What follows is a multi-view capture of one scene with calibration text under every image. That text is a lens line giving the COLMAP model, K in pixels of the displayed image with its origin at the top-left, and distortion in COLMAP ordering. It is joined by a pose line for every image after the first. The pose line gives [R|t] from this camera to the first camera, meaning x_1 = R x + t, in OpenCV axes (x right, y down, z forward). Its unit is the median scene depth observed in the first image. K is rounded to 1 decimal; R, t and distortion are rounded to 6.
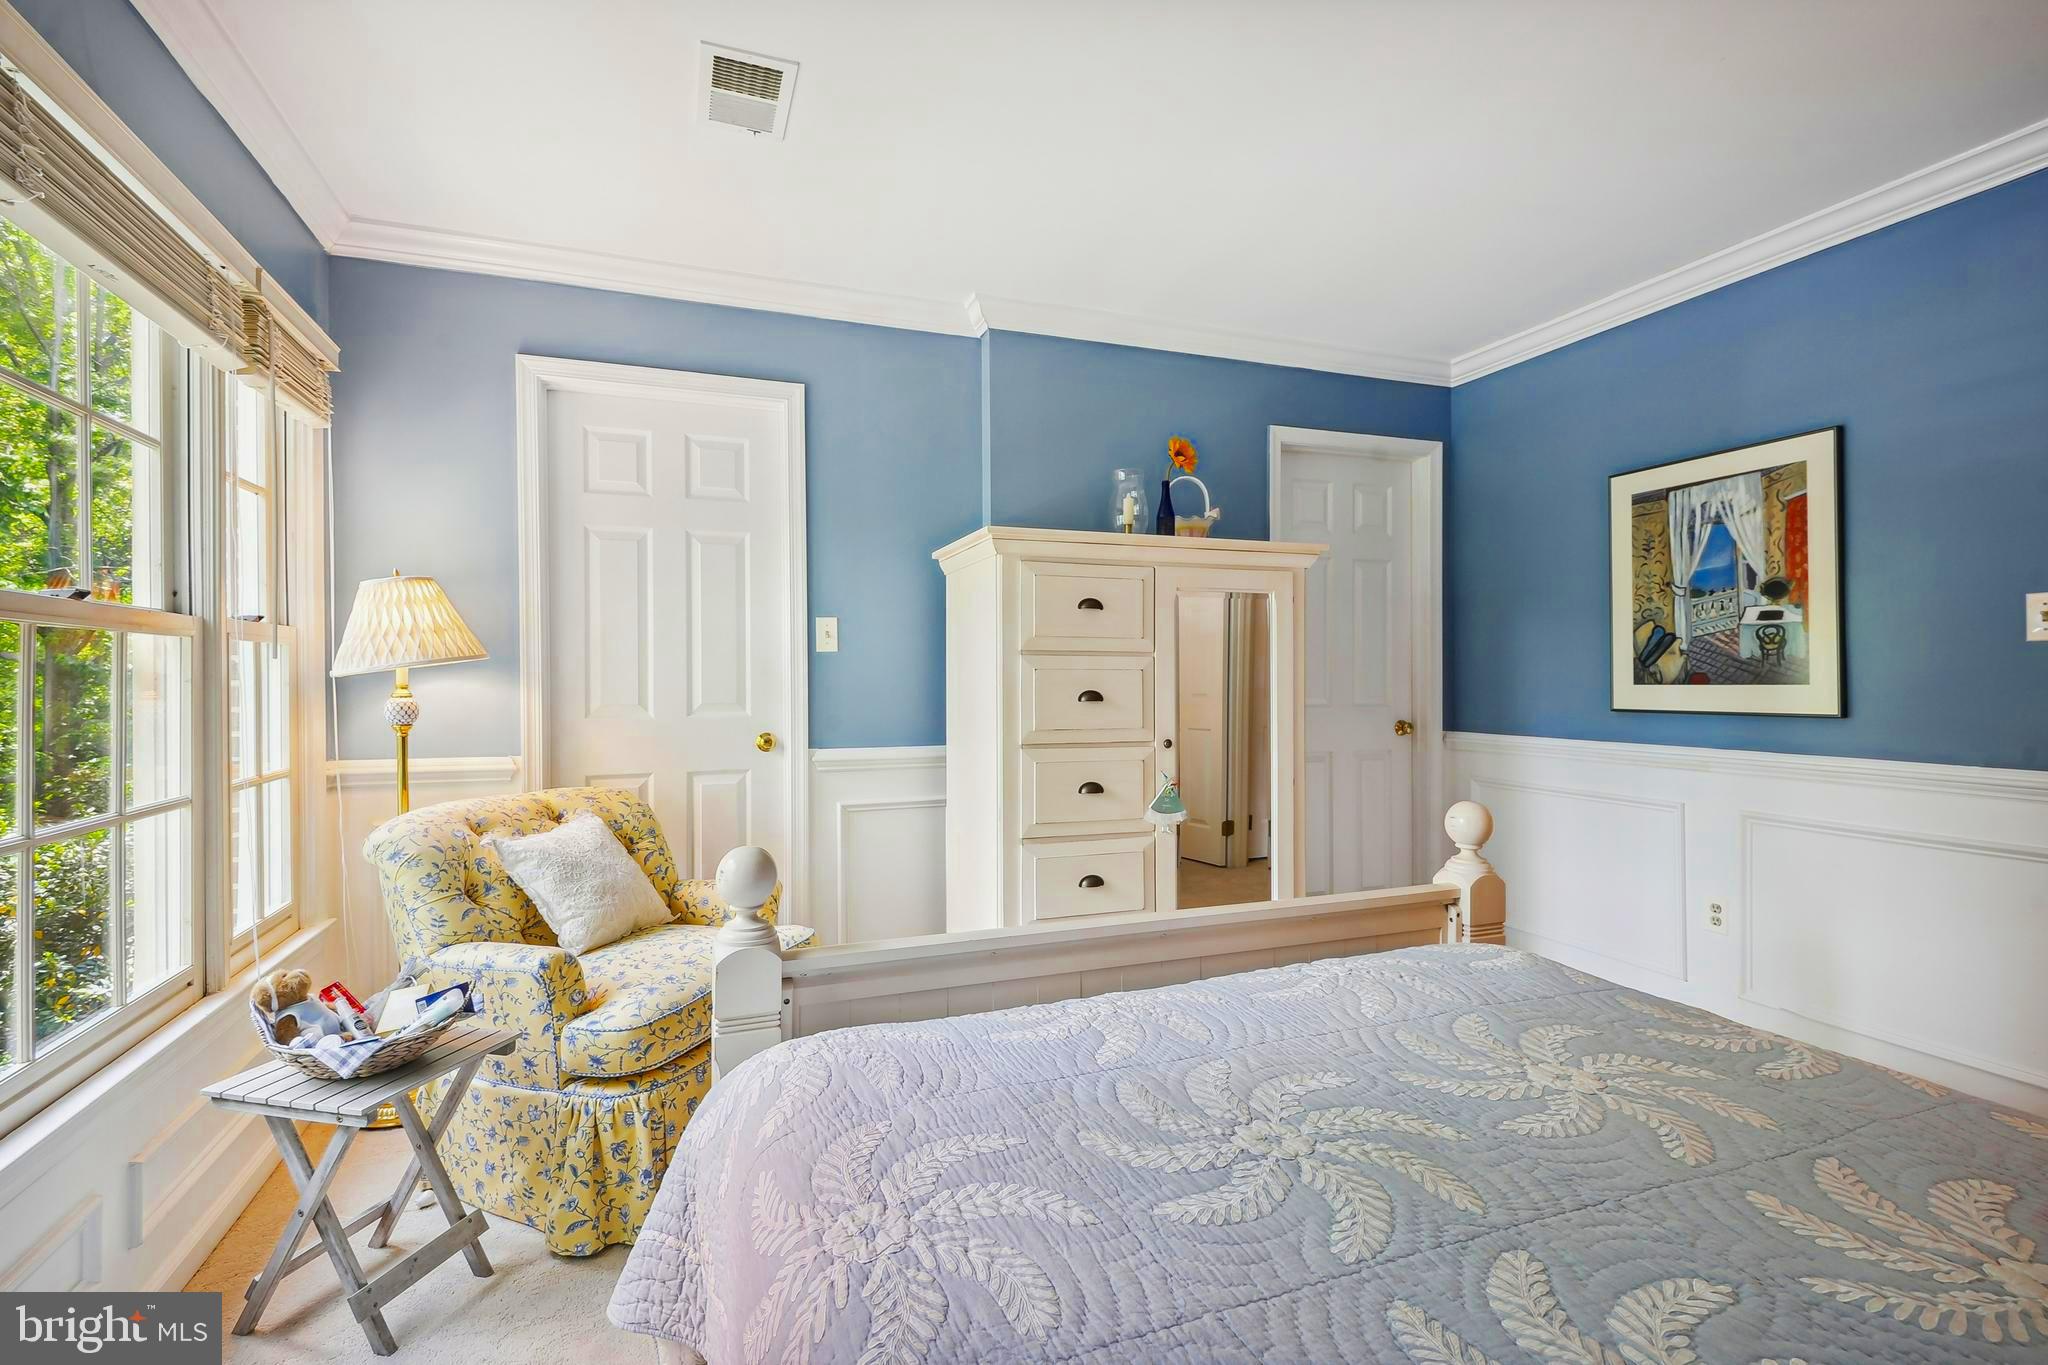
lens RADIAL K [[948.6, 0, 1027.9], [0, 948.6, 662.5], [0, 0, 1]] dist [0.017433, -0.000018]
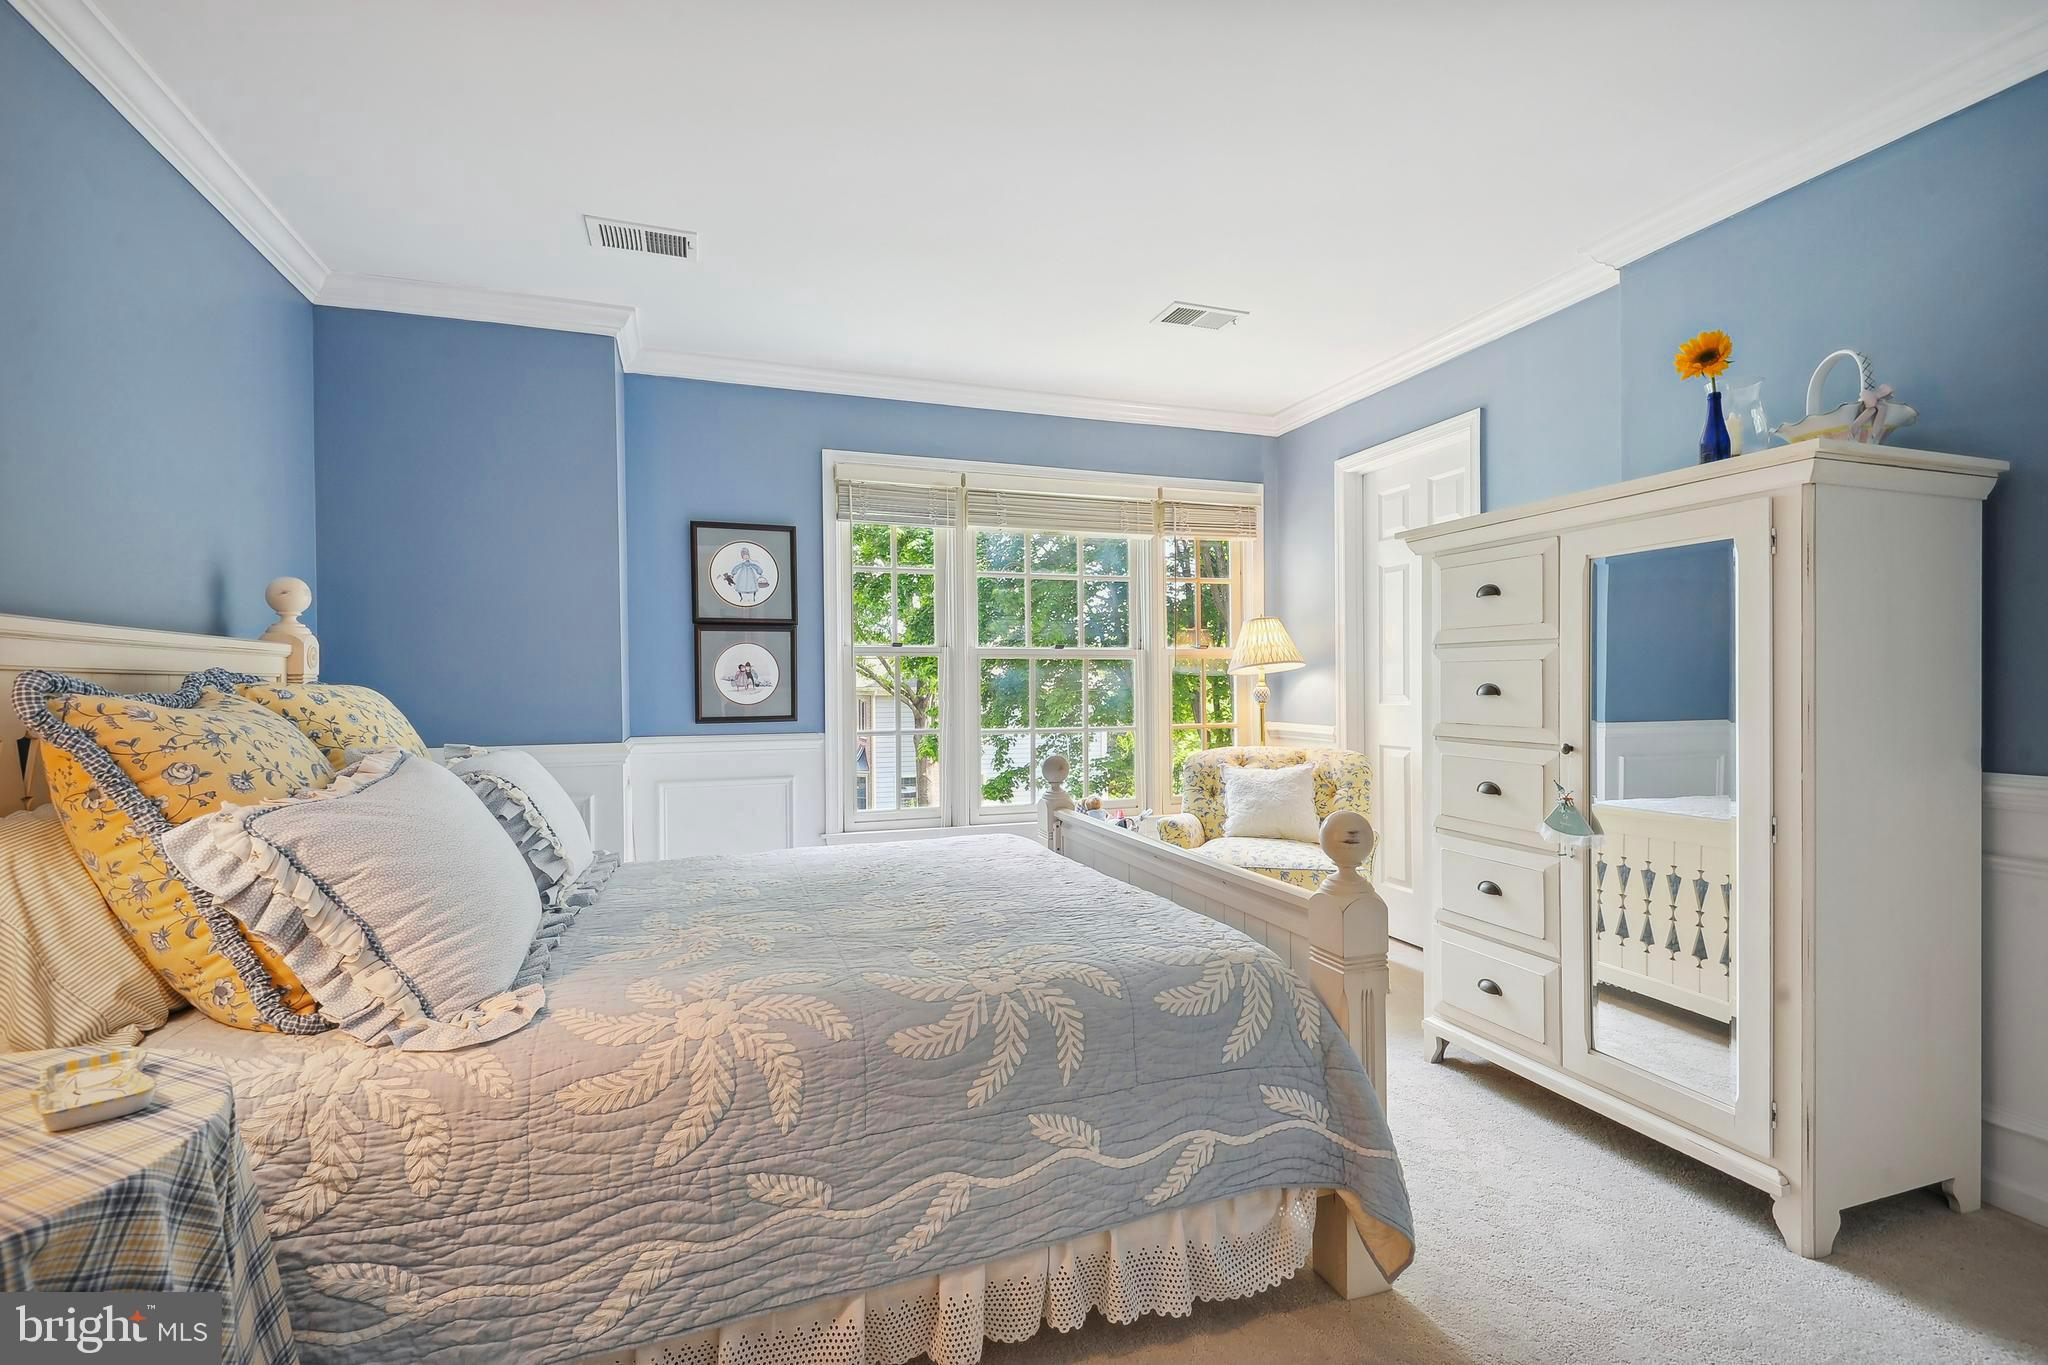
lens RADIAL K [[948.6, 0, 1027.9], [0, 948.6, 662.5], [0, 0, 1]] dist [0.017433, -0.000018]
pose [[-0.045645, -0.019397, -0.998769, 0.997552], [0.027451, 0.999410, -0.020664, 0.015054], [0.998581, -0.028360, -0.045085, 0.576081]]
